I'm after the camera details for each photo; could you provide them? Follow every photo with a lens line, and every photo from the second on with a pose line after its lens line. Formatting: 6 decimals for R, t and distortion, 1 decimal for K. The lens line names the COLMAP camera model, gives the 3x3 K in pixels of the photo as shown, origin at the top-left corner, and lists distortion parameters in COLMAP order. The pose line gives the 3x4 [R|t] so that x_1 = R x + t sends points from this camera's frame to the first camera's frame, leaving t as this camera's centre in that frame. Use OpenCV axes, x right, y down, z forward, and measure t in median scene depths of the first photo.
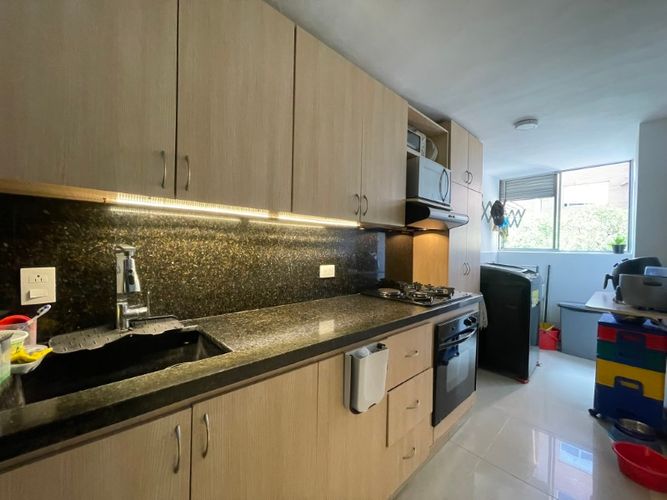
lens RADIAL K [[269.2, 0, 332.2], [0, 269.2, 249.5], [0, 0, 1]] dist [0.000670, 0.000199]
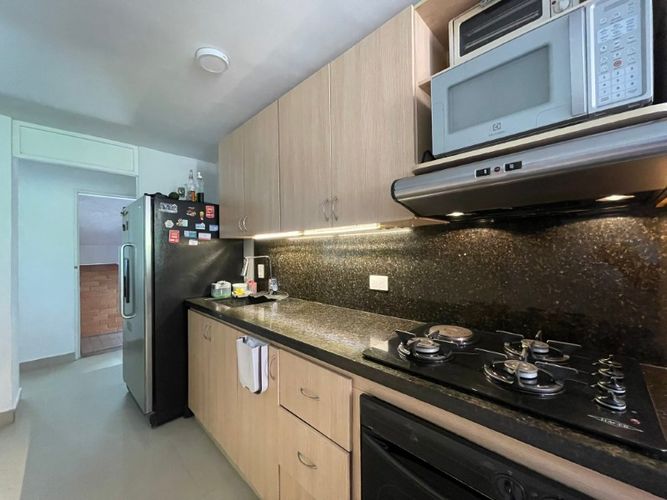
lens RADIAL K [[269.2, 0, 332.3], [0, 269.2, 251.2], [0, 0, 1]] dist [0.000670, 0.000199]
pose [[0.048336, -0.016826, -0.998689, 0.910602], [0.006349, 0.999843, -0.016538, -0.008618], [0.998811, -0.005542, 0.048435, 0.869147]]
